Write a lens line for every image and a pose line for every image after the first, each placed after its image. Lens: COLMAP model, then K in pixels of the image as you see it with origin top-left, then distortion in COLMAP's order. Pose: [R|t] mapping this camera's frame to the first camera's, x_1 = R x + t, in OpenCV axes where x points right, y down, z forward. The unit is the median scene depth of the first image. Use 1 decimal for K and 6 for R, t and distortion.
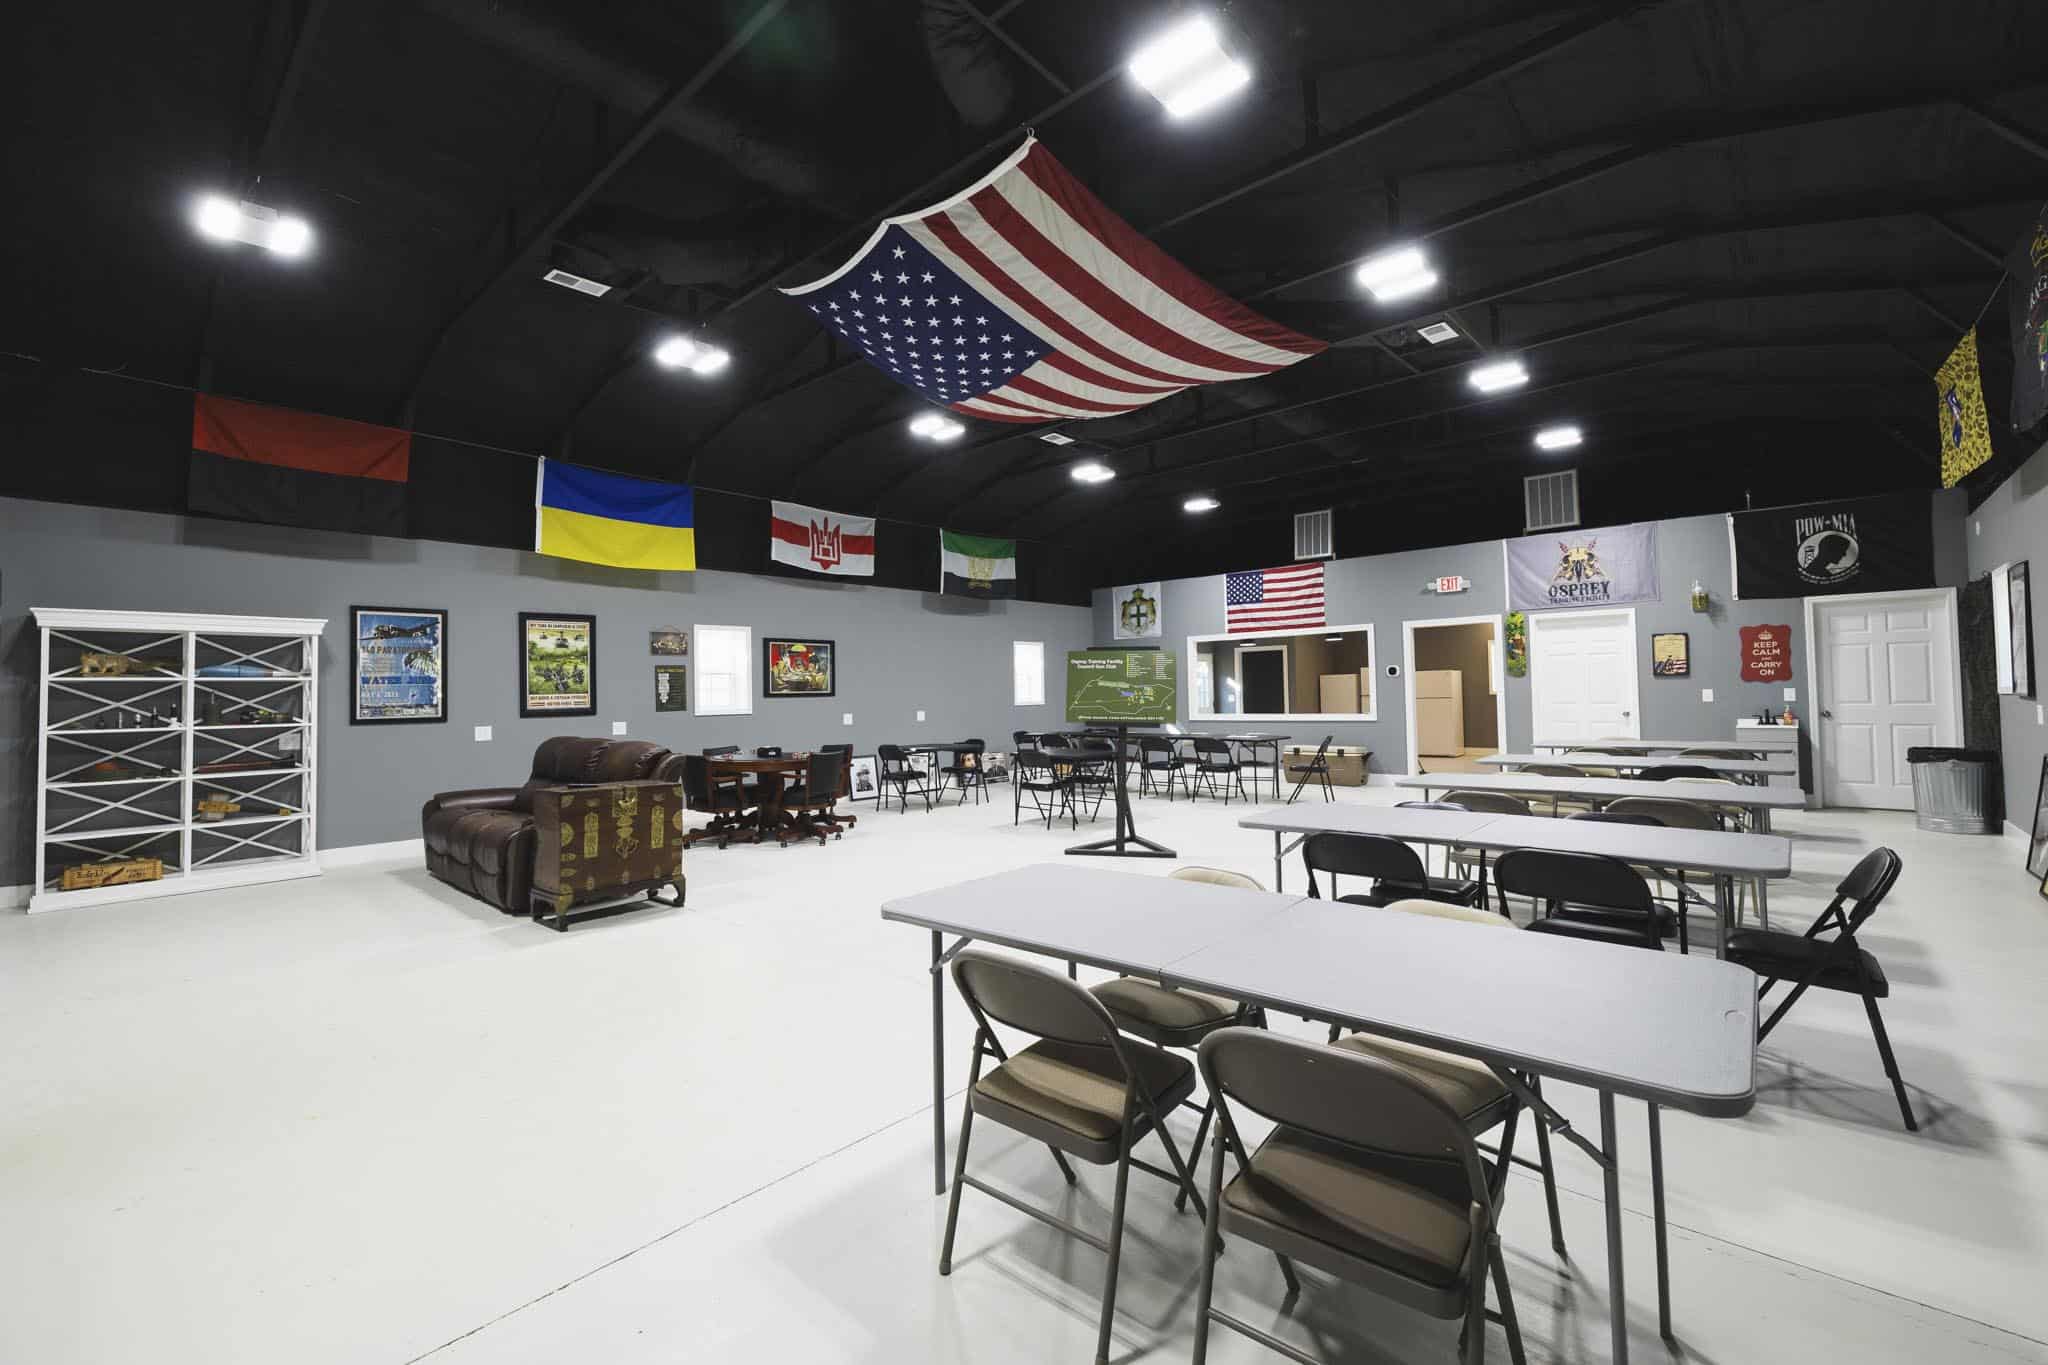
lens RADIAL K [[855.1, 0, 1022.4], [0, 855.1, 667.6], [0, 0, 1]] dist [0.002940, 0.000605]
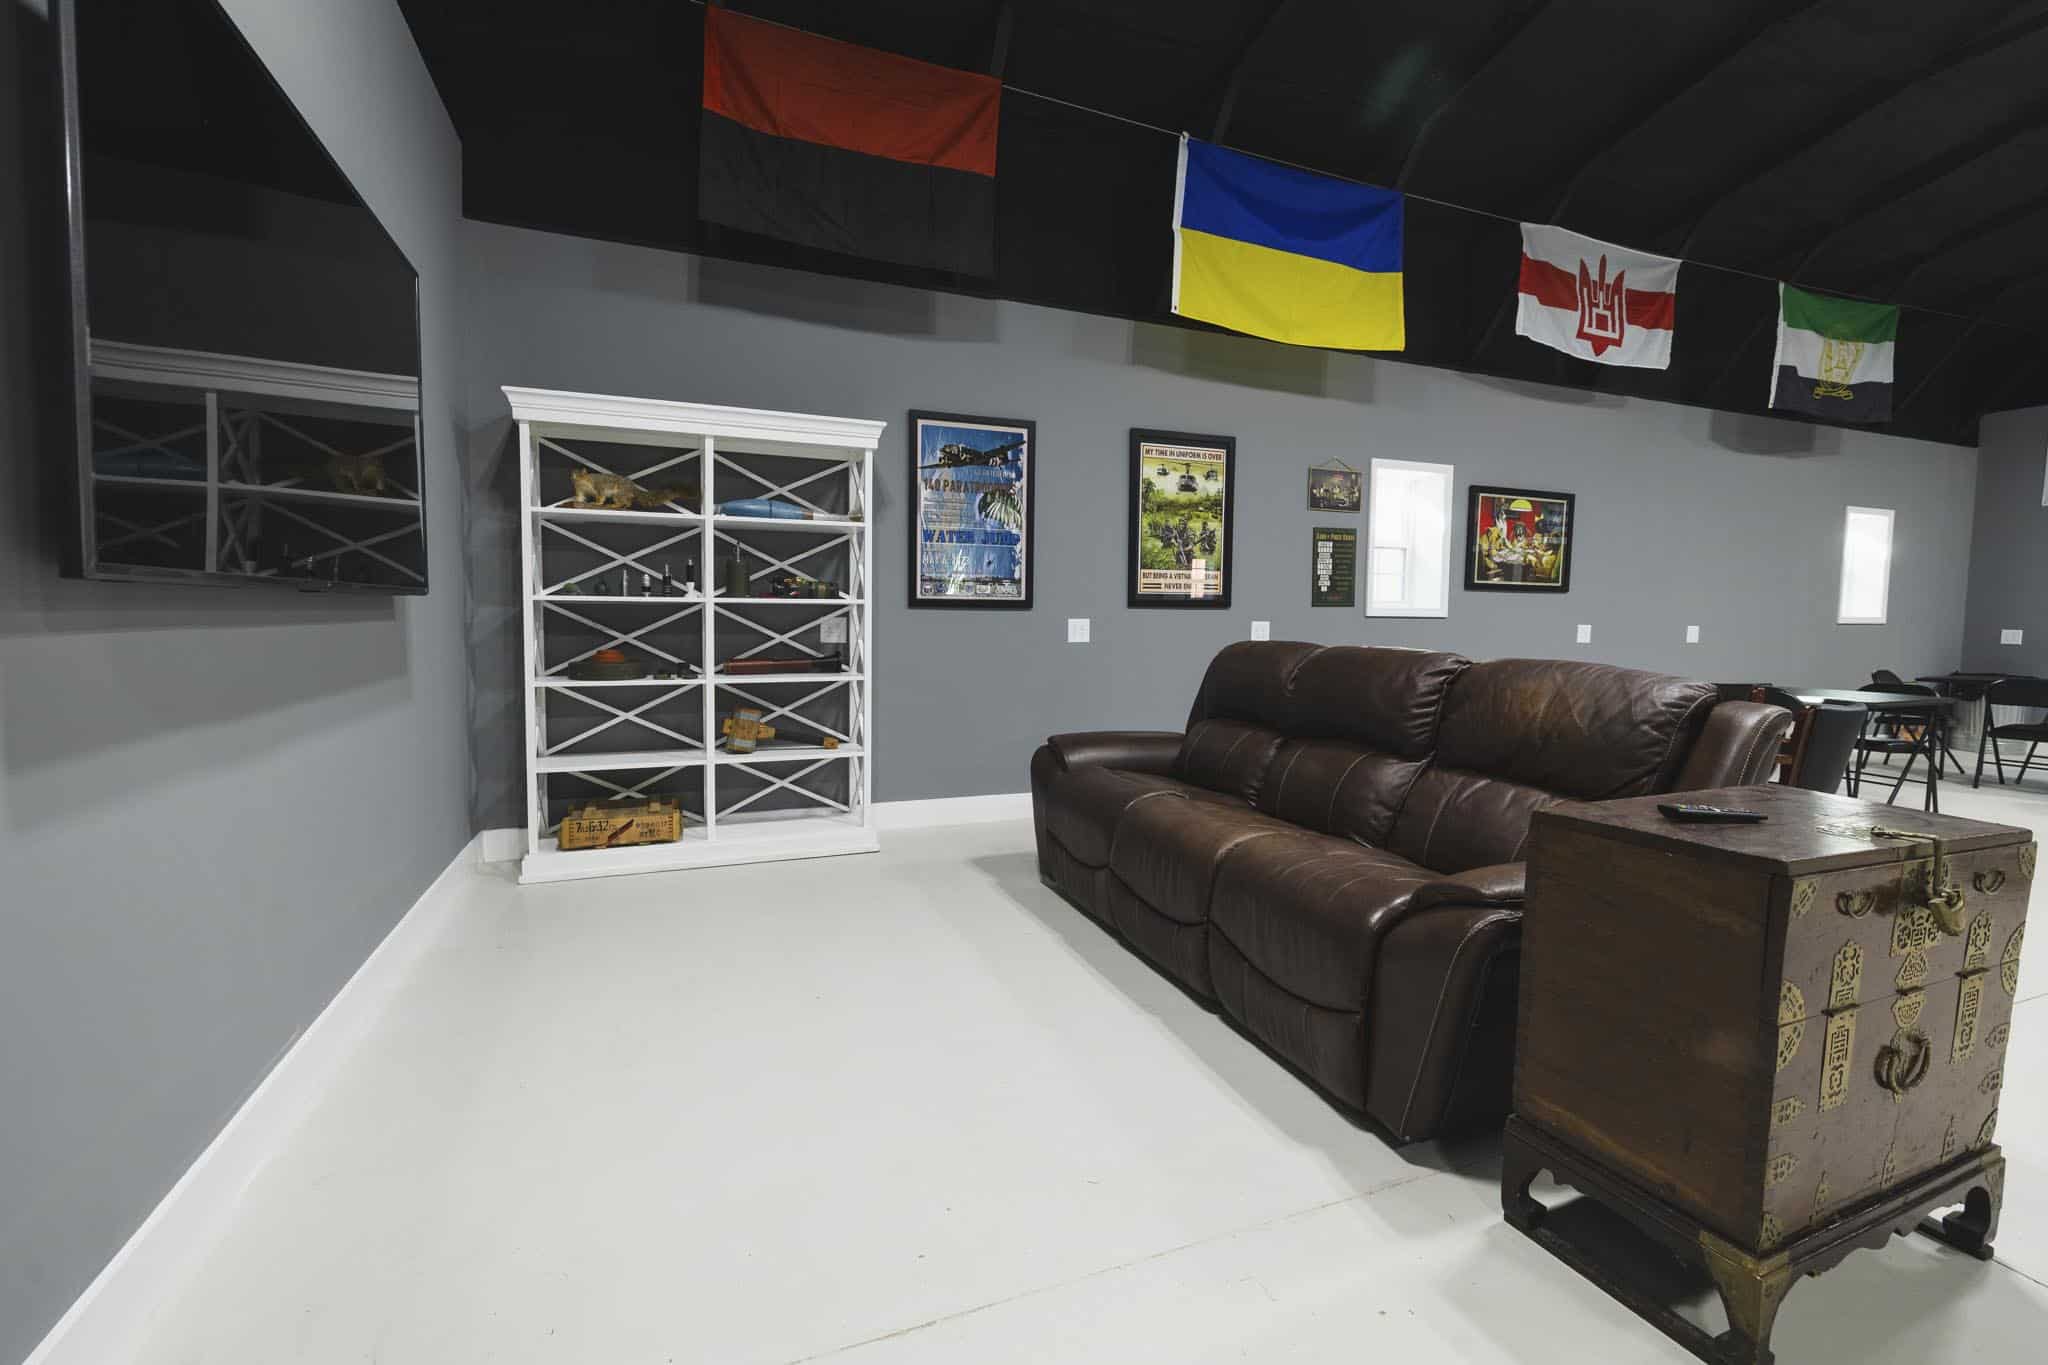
lens RADIAL K [[855.1, 0, 1022.4], [0, 855.1, 667.6], [0, 0, 1]] dist [0.002940, 0.000605]
pose [[0.901768, 0.055057, -0.428700, -0.424793], [-0.014945, 0.995233, 0.096379, 0.047489], [0.431962, -0.080505, 0.898291, 0.457596]]
